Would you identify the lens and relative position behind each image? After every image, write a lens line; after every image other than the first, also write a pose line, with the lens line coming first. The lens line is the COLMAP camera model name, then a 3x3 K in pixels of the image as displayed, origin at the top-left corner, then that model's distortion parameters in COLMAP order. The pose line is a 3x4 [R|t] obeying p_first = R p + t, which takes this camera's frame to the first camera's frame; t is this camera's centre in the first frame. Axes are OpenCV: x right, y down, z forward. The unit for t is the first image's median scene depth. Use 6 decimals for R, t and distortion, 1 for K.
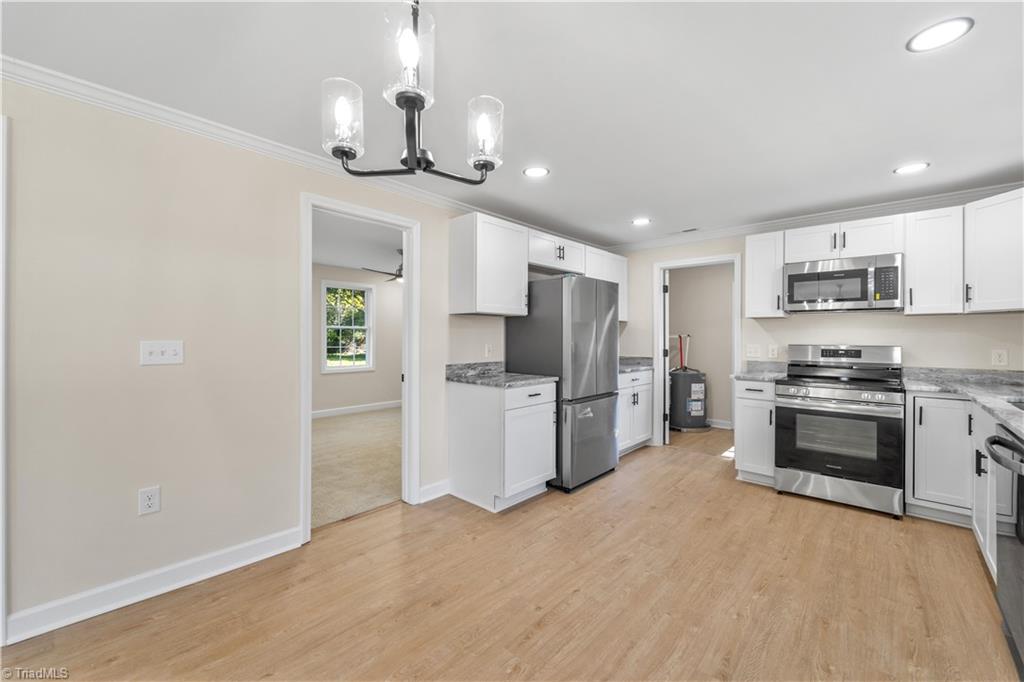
lens RADIAL K [[414.7, 0, 510.4], [0, 414.7, 337.0], [0, 0, 1]] dist [0.001230, -0.000091]
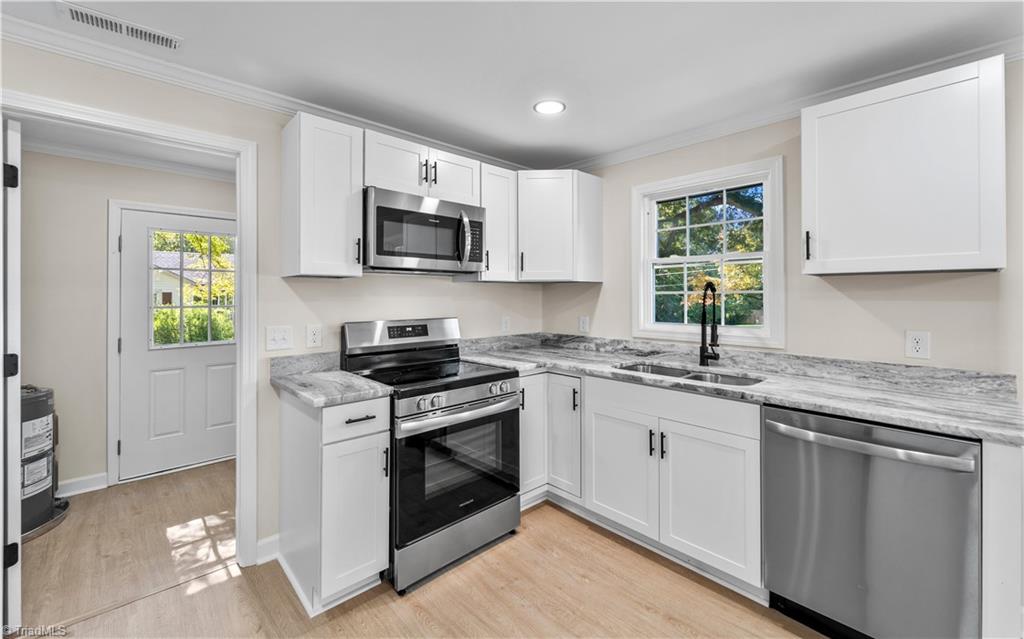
lens RADIAL K [[419.1, 0, 511.7], [0, 419.1, 292.3], [0, 0, 1]] dist [0.001375, -0.000157]
pose [[0.079962, 0.000662, 0.996798, 0.096683], [0.002756, 0.999996, -0.000885, -0.027544], [-0.996794, 0.002818, 0.079959, 0.808580]]
